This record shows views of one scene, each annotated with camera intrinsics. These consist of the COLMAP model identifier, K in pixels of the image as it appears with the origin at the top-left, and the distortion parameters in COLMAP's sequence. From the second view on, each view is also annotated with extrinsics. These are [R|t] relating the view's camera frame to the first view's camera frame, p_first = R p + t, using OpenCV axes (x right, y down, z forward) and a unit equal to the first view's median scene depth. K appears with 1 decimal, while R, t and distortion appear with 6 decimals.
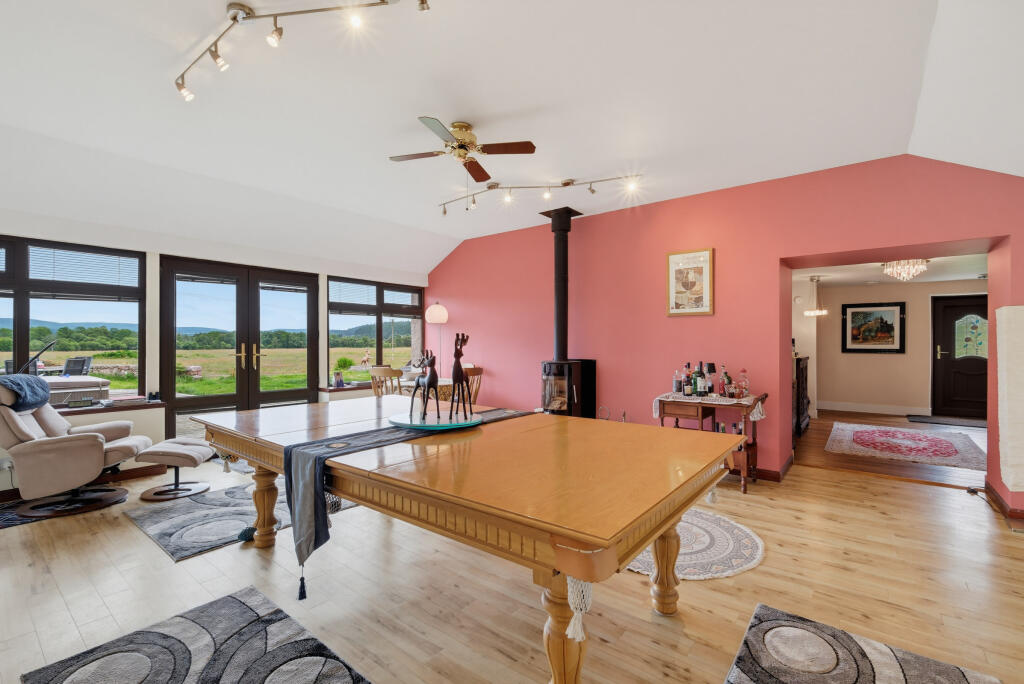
lens RADIAL K [[449.4, 0, 509.8], [0, 449.4, 343.0], [0, 0, 1]] dist [-0.001068, -0.000076]
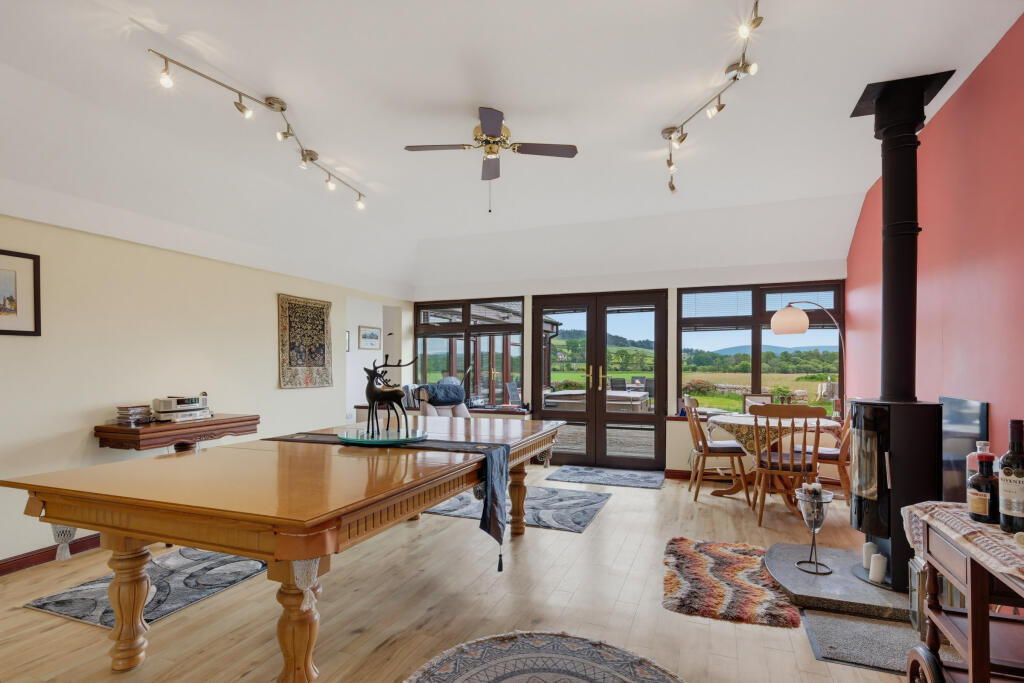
lens RADIAL K [[510.9, 0, 520.2], [0, 510.9, 362.2], [0, 0, 1]] dist [0.001077, 0.000131]
pose [[0.285404, -0.004041, -0.958399, 0.476618], [-0.003575, 0.999980, -0.005281, -0.000216], [0.958401, 0.004934, 0.285384, 0.436222]]
